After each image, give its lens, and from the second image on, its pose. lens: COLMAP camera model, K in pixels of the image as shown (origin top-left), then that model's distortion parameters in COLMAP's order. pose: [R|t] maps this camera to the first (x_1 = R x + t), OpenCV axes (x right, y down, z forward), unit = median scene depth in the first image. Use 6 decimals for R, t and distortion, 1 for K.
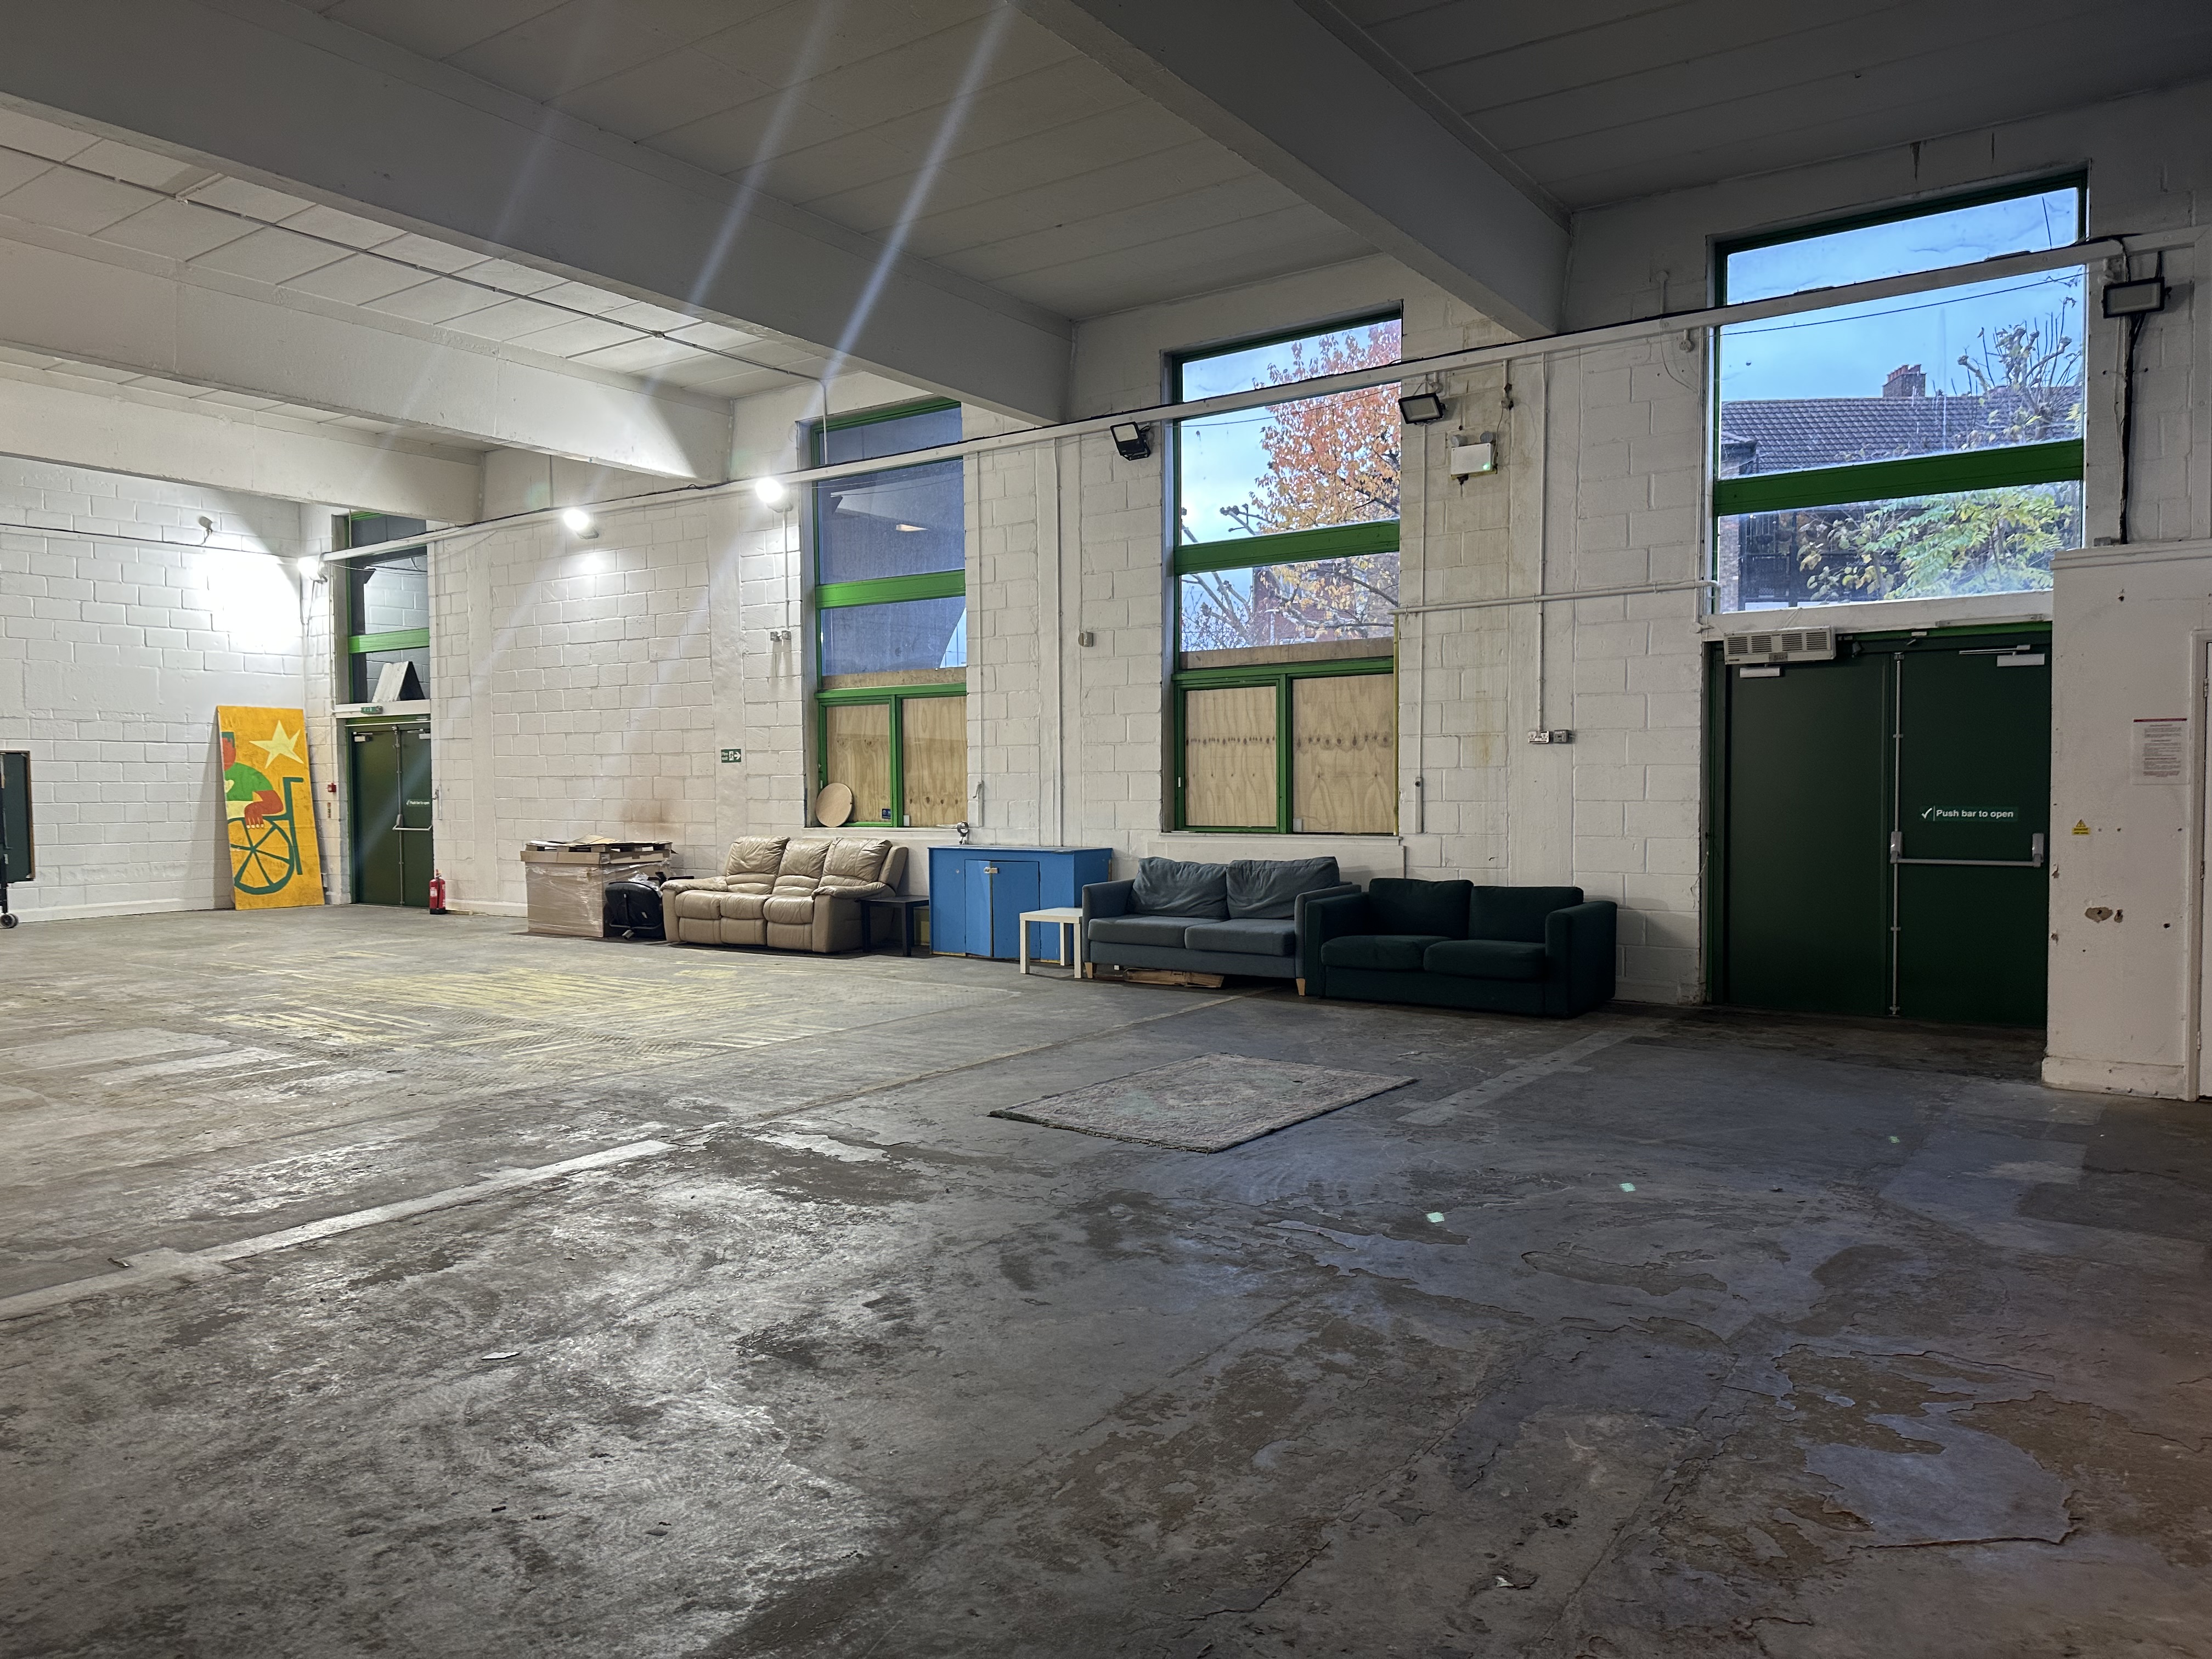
lens RADIAL K [[1541.7, 0, 1131.0], [0, 1541.7, 828.8], [0, 0, 1]] dist [0.050134, -0.063302]
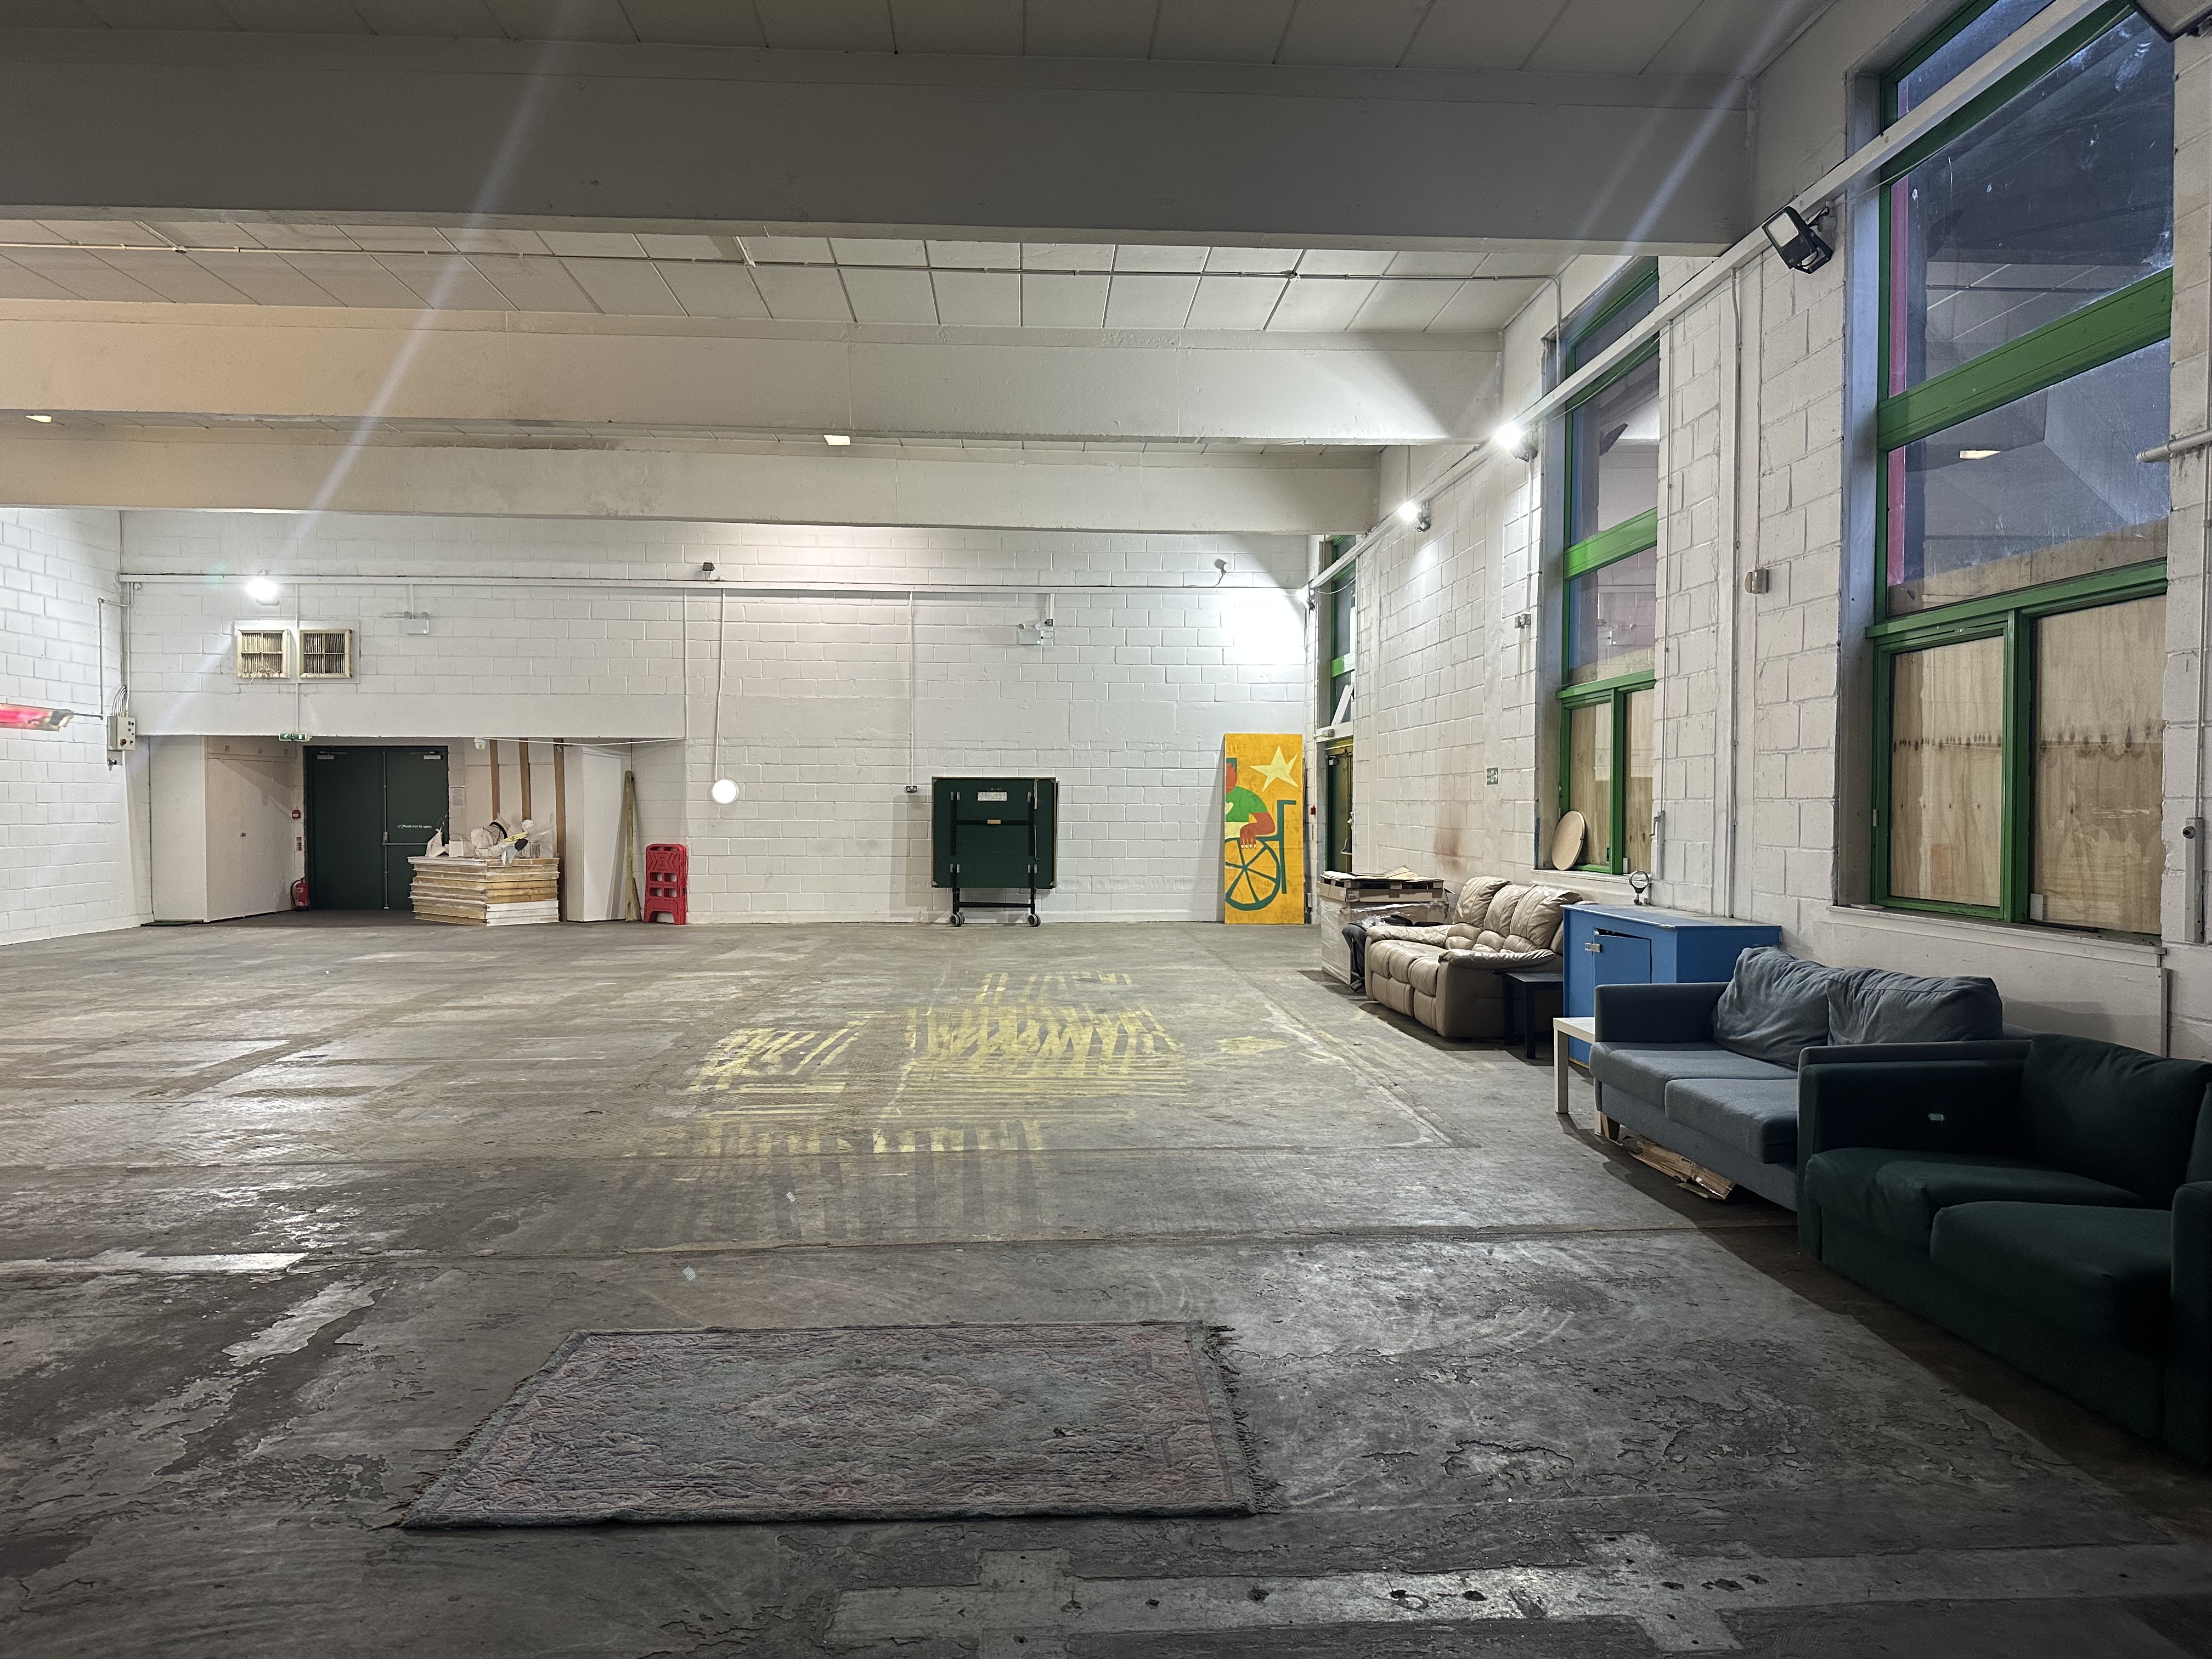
lens RADIAL K [[1541.7, 0, 1112.2], [0, 1541.7, 824.1], [0, 0, 1]] dist [0.050134, -0.063302]
pose [[0.618292, 0.016614, -0.785773, 0.345279], [-0.028336, 0.999598, -0.001162, -0.021689], [0.785437, 0.022983, 0.618514, 0.474585]]
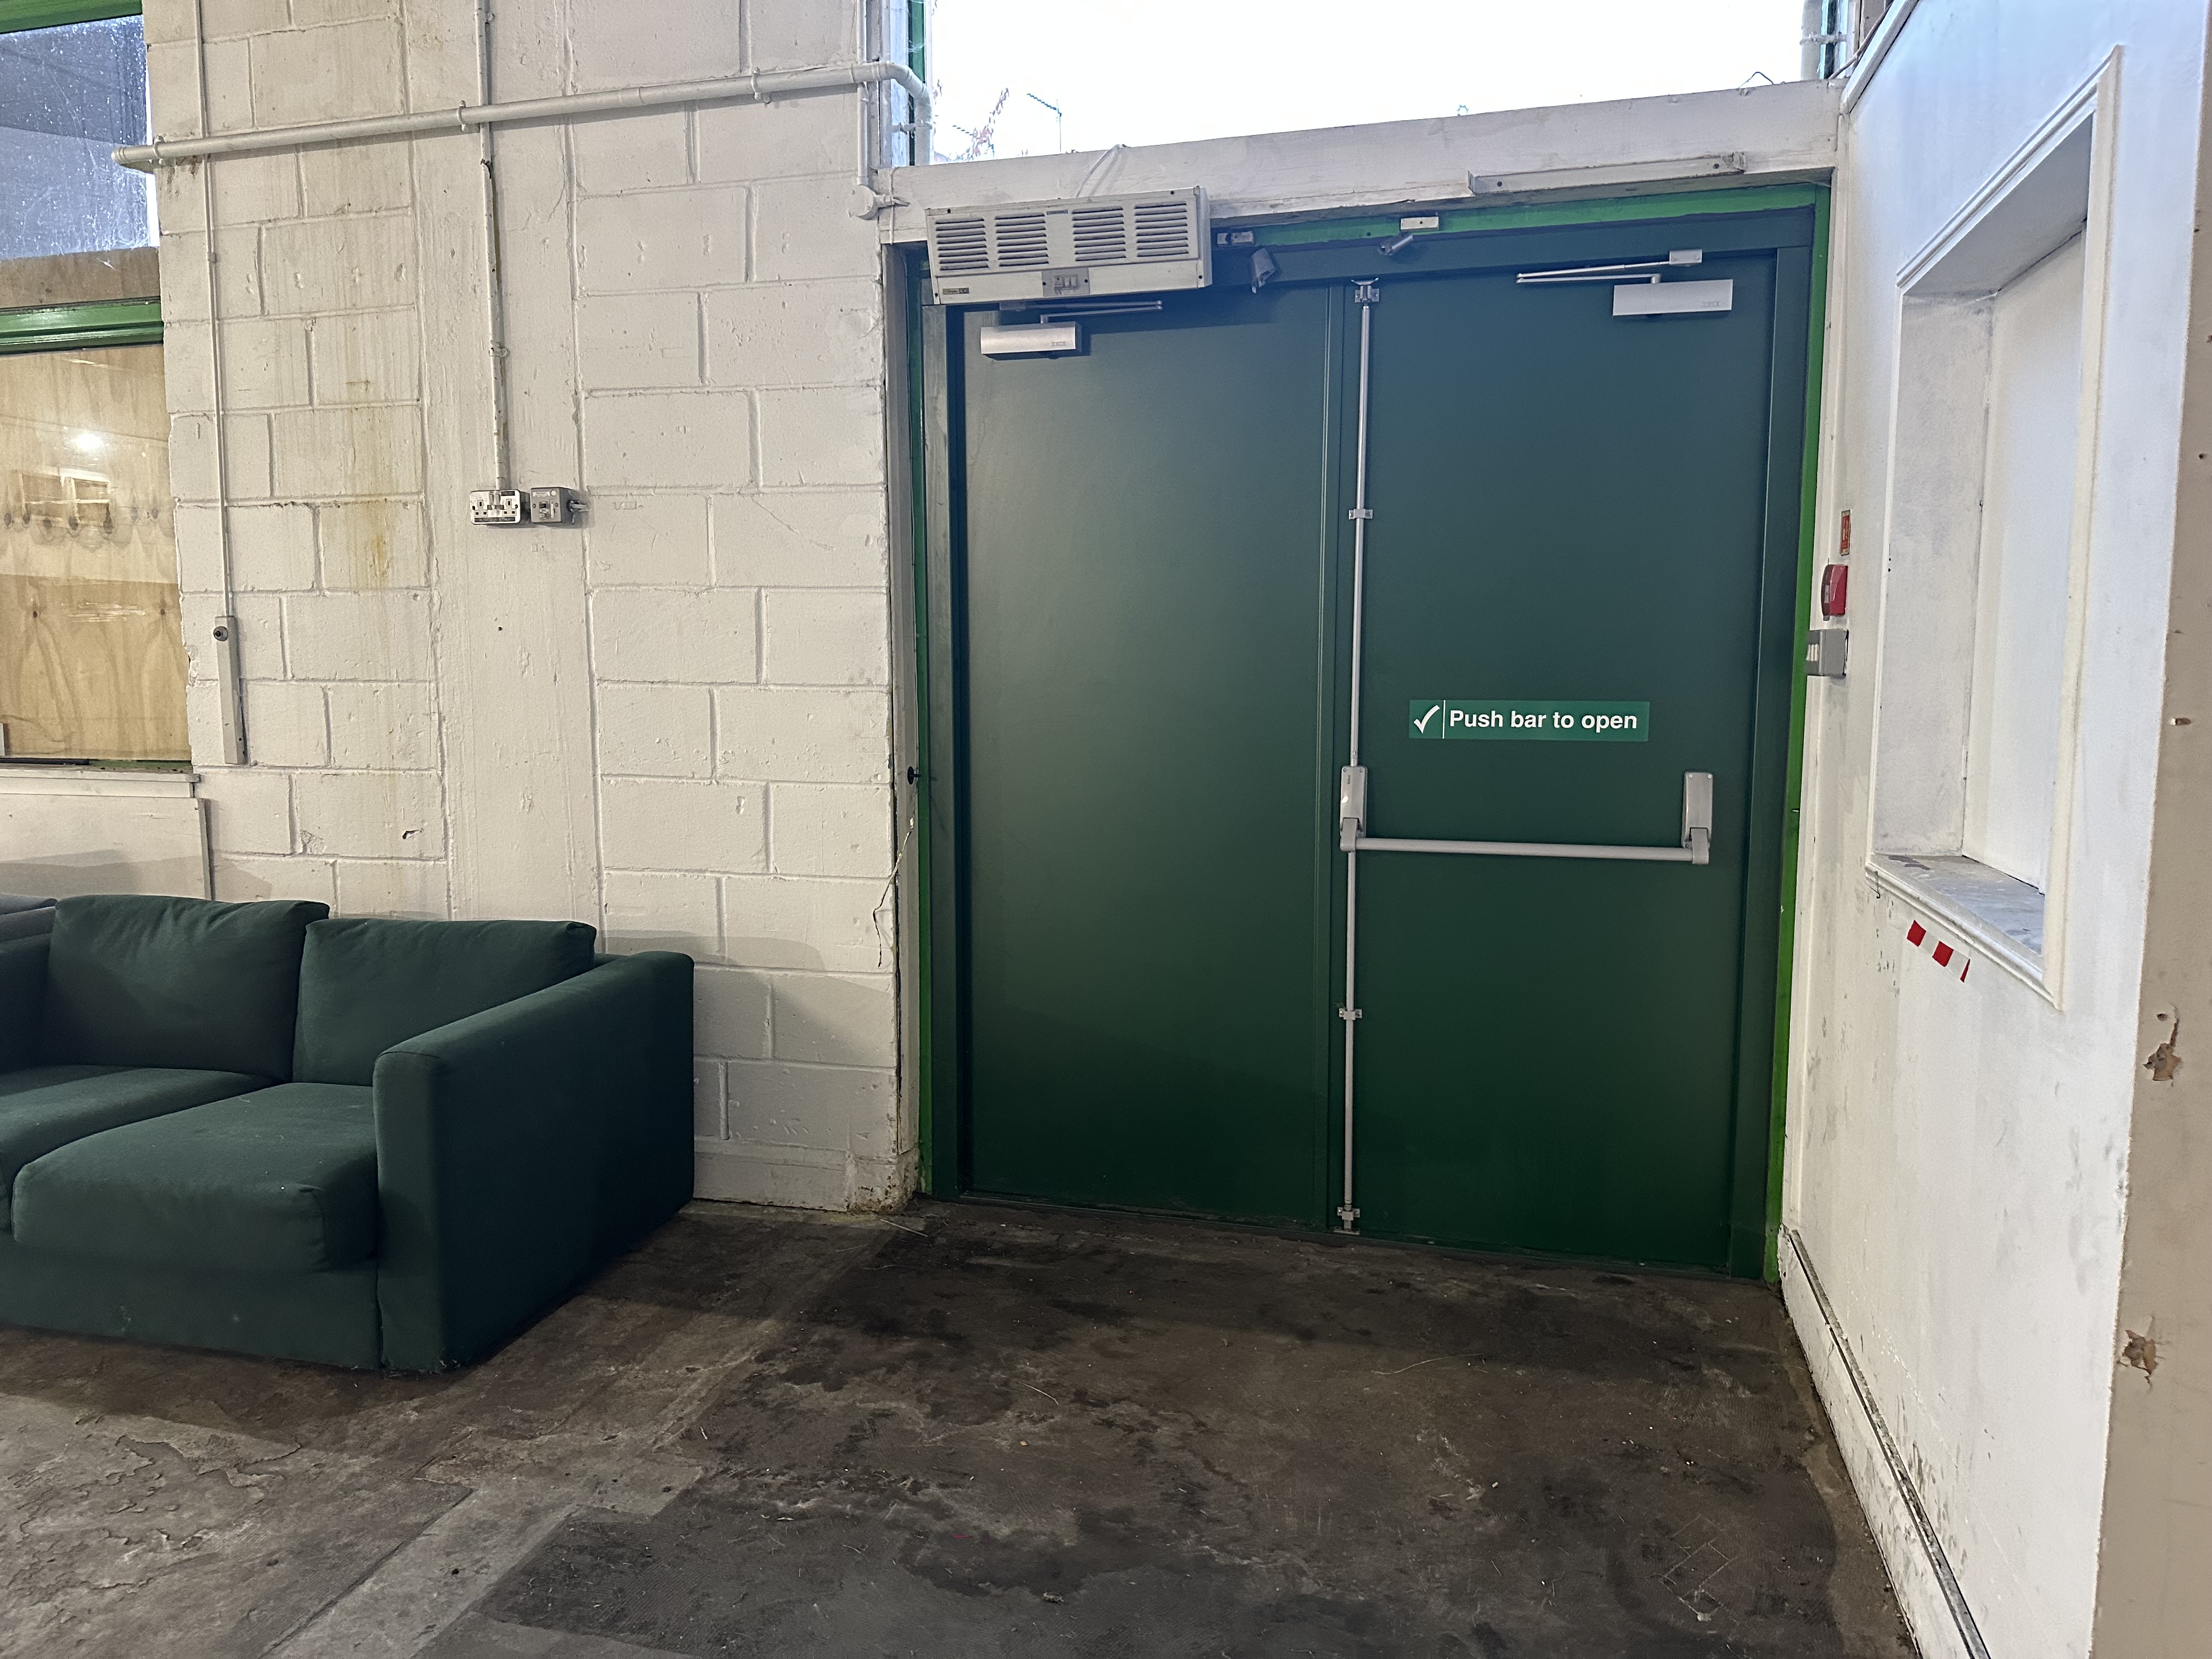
lens RADIAL K [[1541.7, 0, 1178.6], [0, 1541.7, 837.9], [0, 0, 1]] dist [0.050134, -0.063302]
pose [[0.935908, -0.032853, 0.350708, 0.268906], [0.001790, 0.996072, 0.088532, -0.012487], [-0.352239, -0.082230, 0.932291, 0.558759]]
